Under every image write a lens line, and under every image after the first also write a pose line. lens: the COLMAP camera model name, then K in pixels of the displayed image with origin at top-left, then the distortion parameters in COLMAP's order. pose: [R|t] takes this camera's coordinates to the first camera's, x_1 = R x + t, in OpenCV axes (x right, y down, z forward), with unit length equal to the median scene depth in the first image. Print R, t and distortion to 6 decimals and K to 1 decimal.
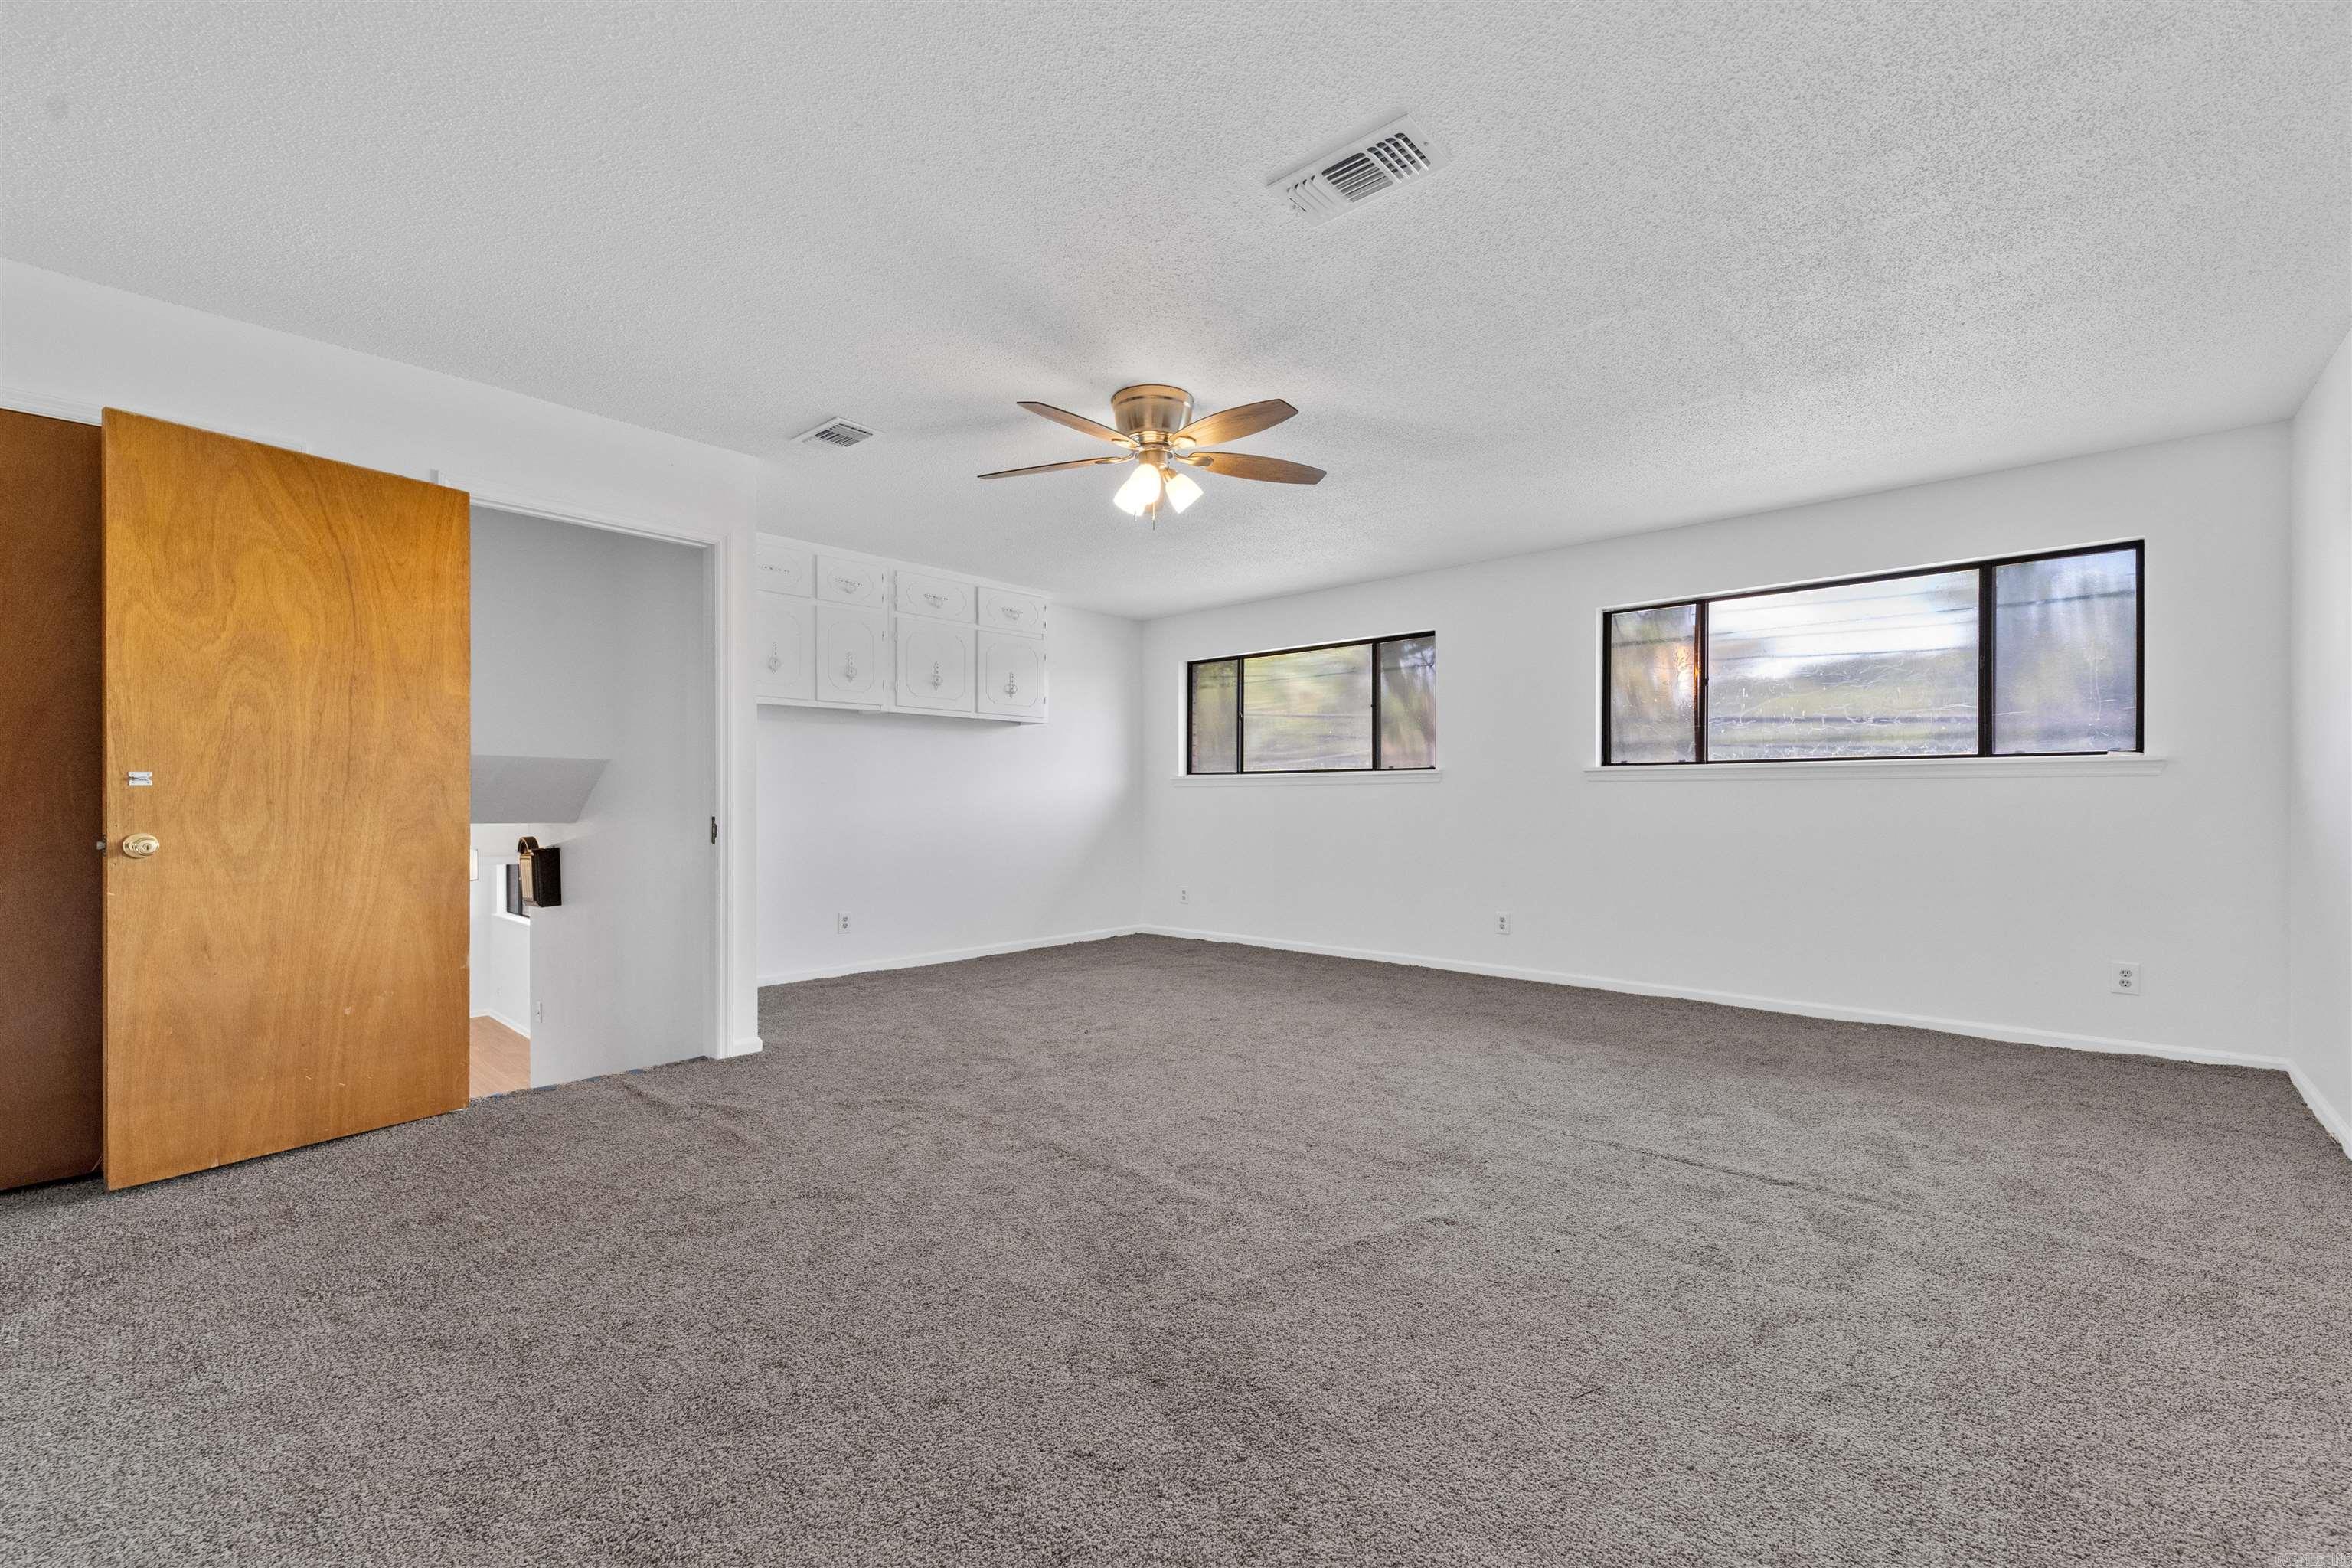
lens RADIAL K [[975.8, 0, 1185.2], [0, 975.8, 770.0], [0, 0, 1]] dist [0.000045, -0.000319]
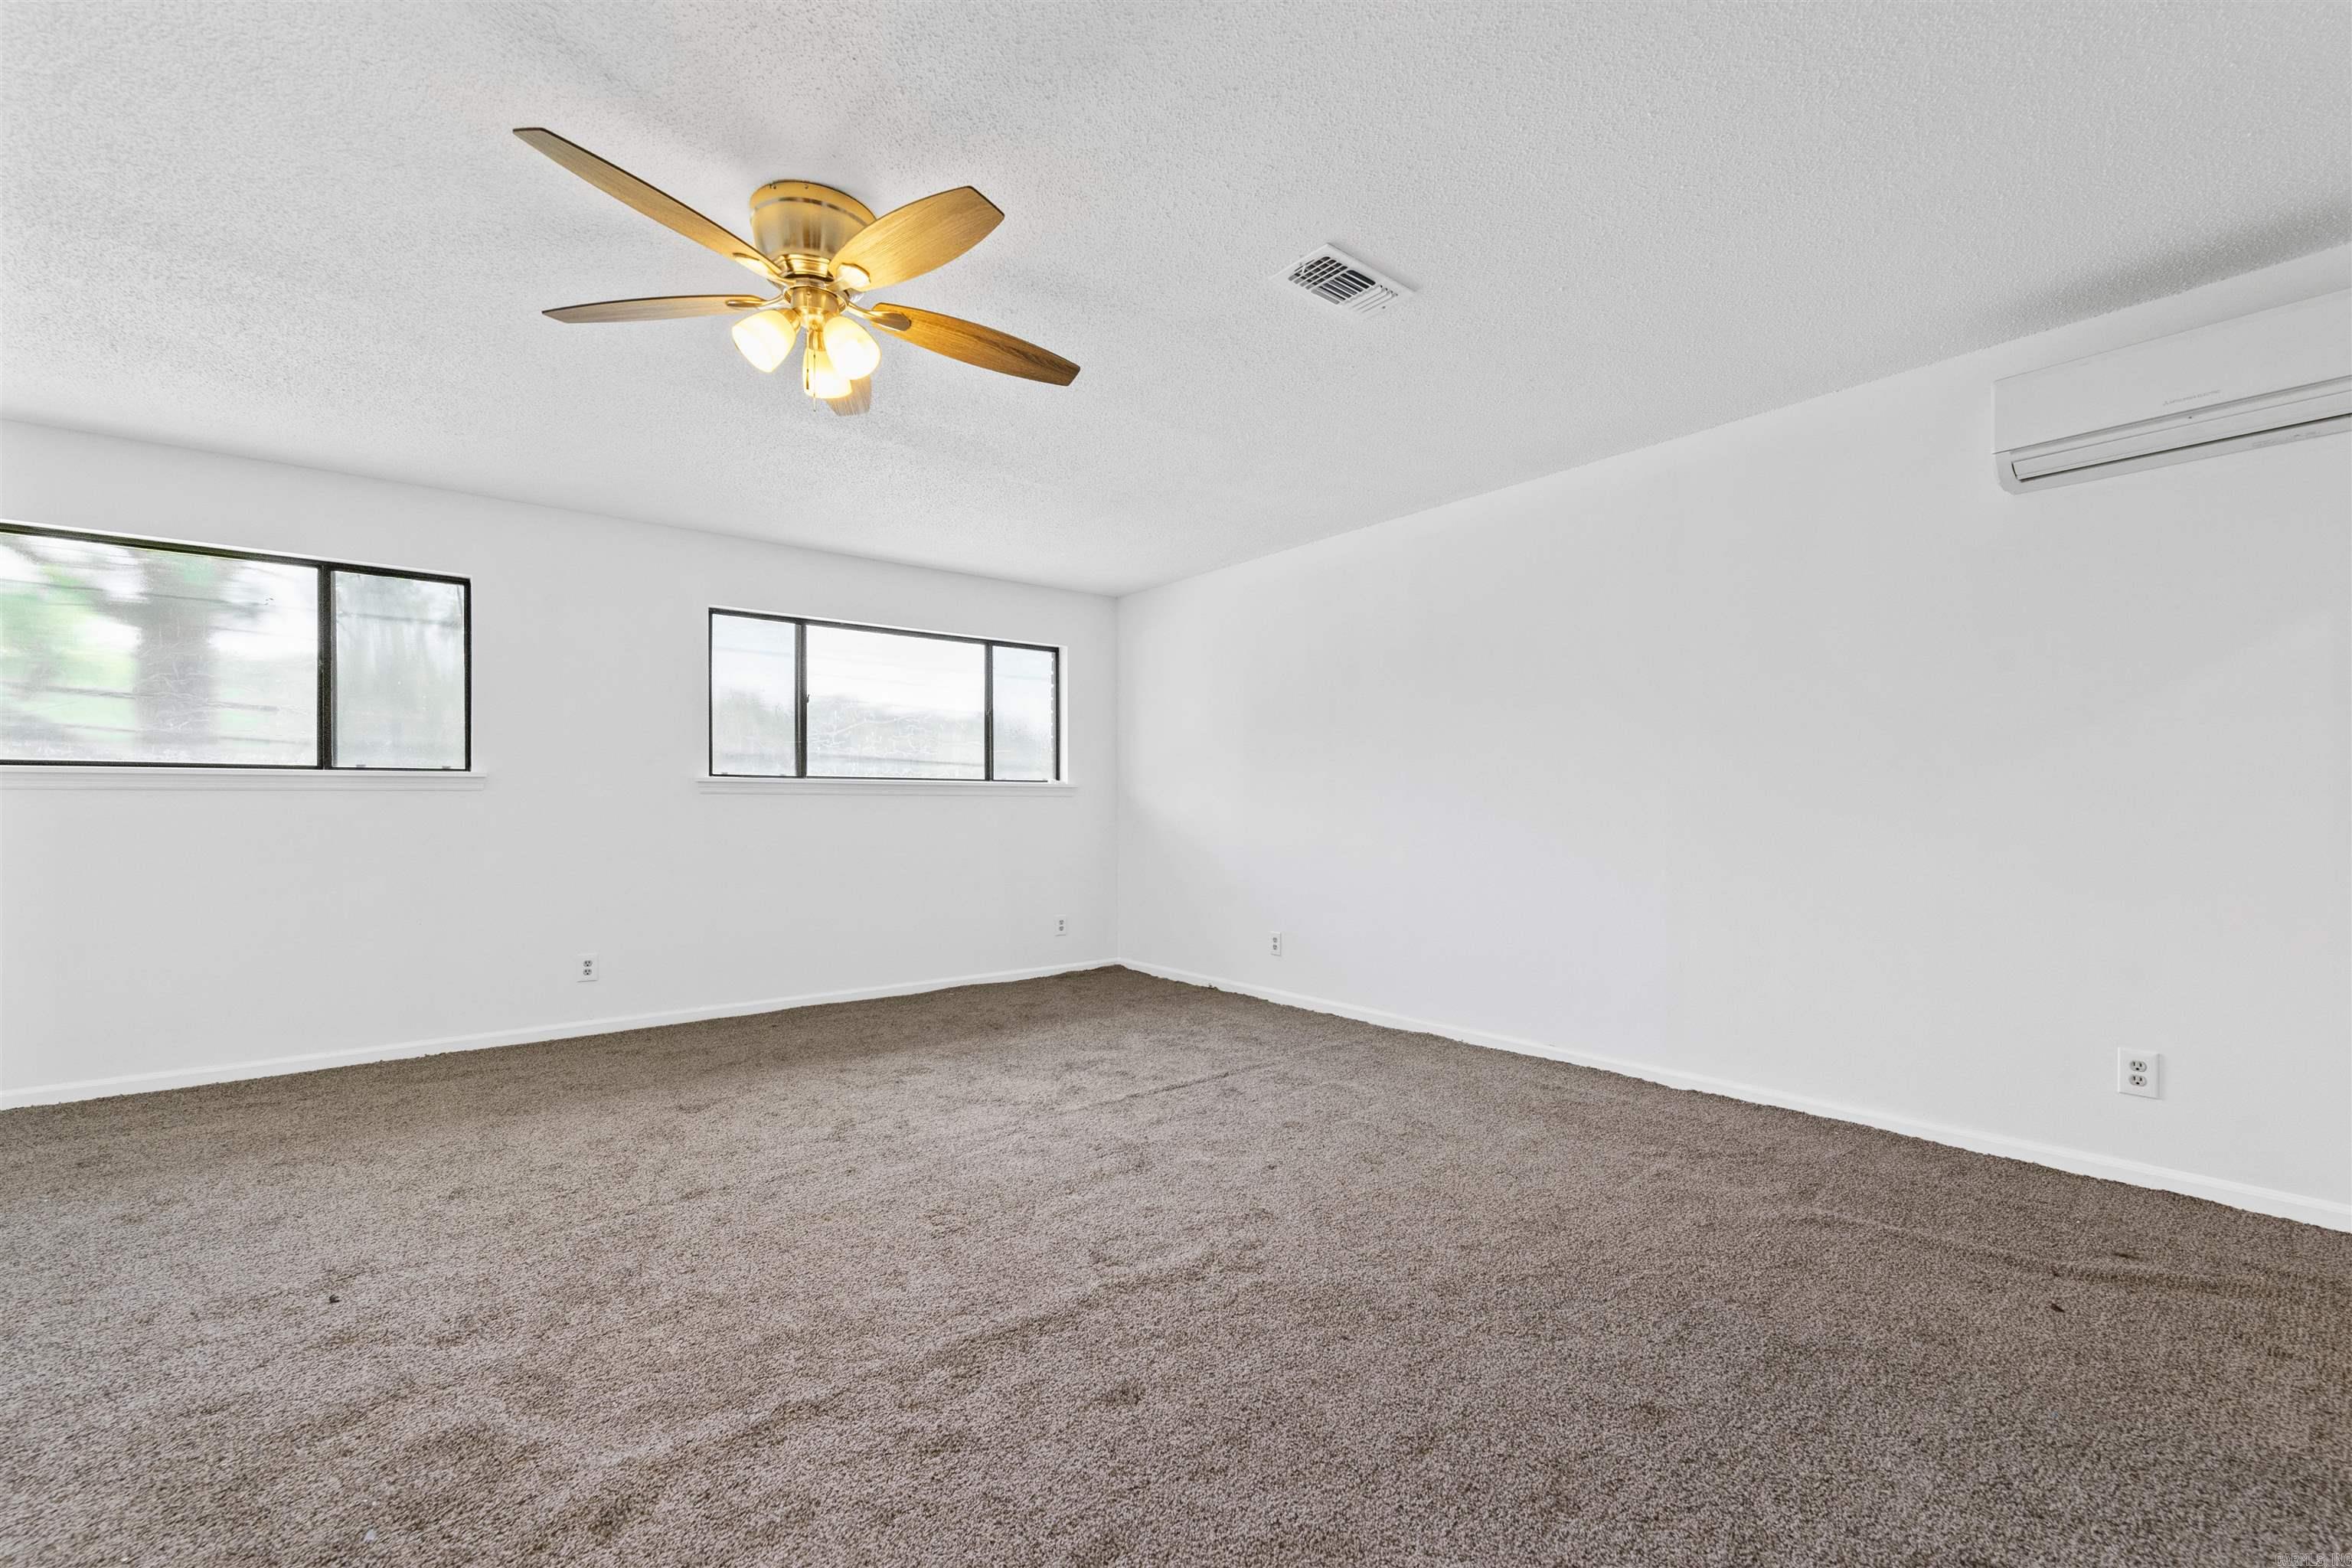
lens RADIAL K [[975.8, 0, 1185.2], [0, 975.8, 770.0], [0, 0, 1]] dist [0.000045, -0.000319]
pose [[0.156572, 0.039573, 0.986874, -0.655910], [-0.025844, 0.999019, -0.035960, 0.017609], [-0.987328, -0.019874, 0.157441, 0.646441]]
